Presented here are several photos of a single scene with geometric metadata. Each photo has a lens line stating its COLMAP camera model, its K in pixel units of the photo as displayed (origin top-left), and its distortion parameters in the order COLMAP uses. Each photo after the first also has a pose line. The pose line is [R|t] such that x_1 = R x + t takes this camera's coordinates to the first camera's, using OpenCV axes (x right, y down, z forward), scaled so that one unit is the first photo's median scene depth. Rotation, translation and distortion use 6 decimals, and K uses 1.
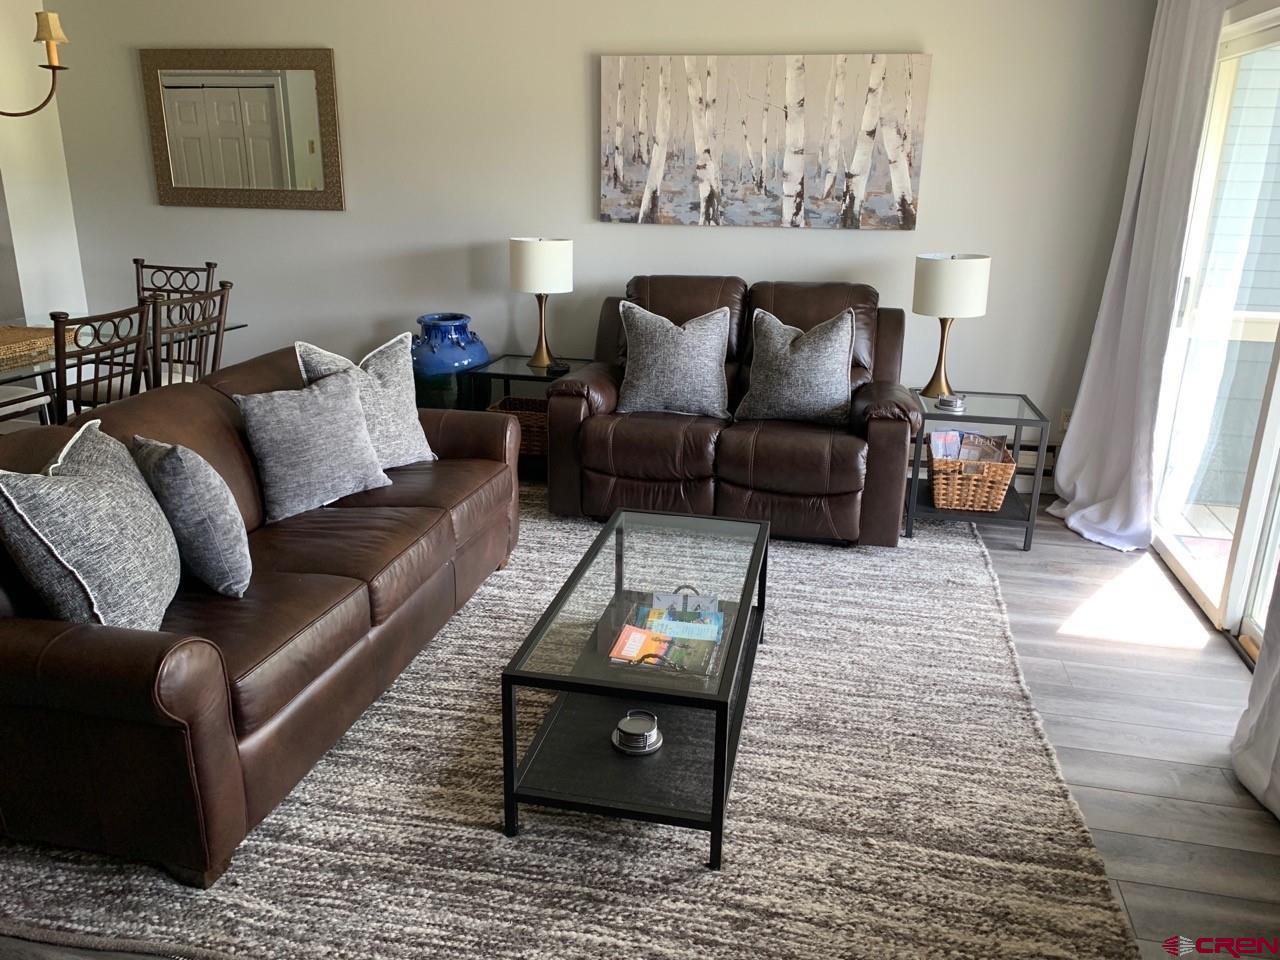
lens RADIAL K [[970.3, 0, 633.0], [0, 970.3, 478.6], [0, 0, 1]] dist [0.031078, -0.038768]
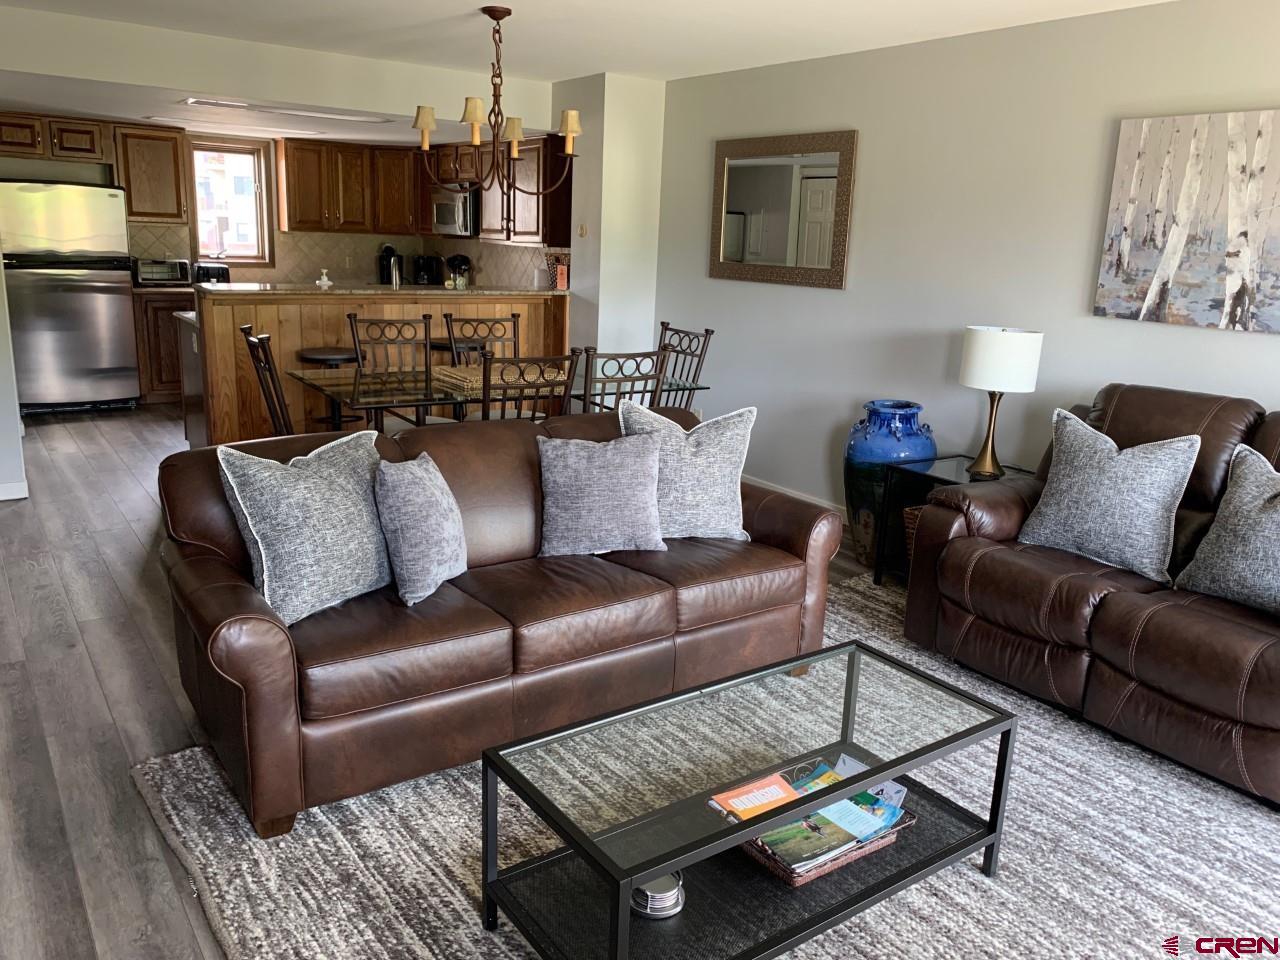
lens RADIAL K [[970.3, 0, 639.2], [0, 970.3, 477.1], [0, 0, 1]] dist [0.031078, -0.038768]
pose [[0.740365, 0.176978, -0.648490, 0.262157], [-0.234314, 0.972159, -0.002201, -0.043150], [0.630045, 0.153579, 0.761220, 0.163436]]
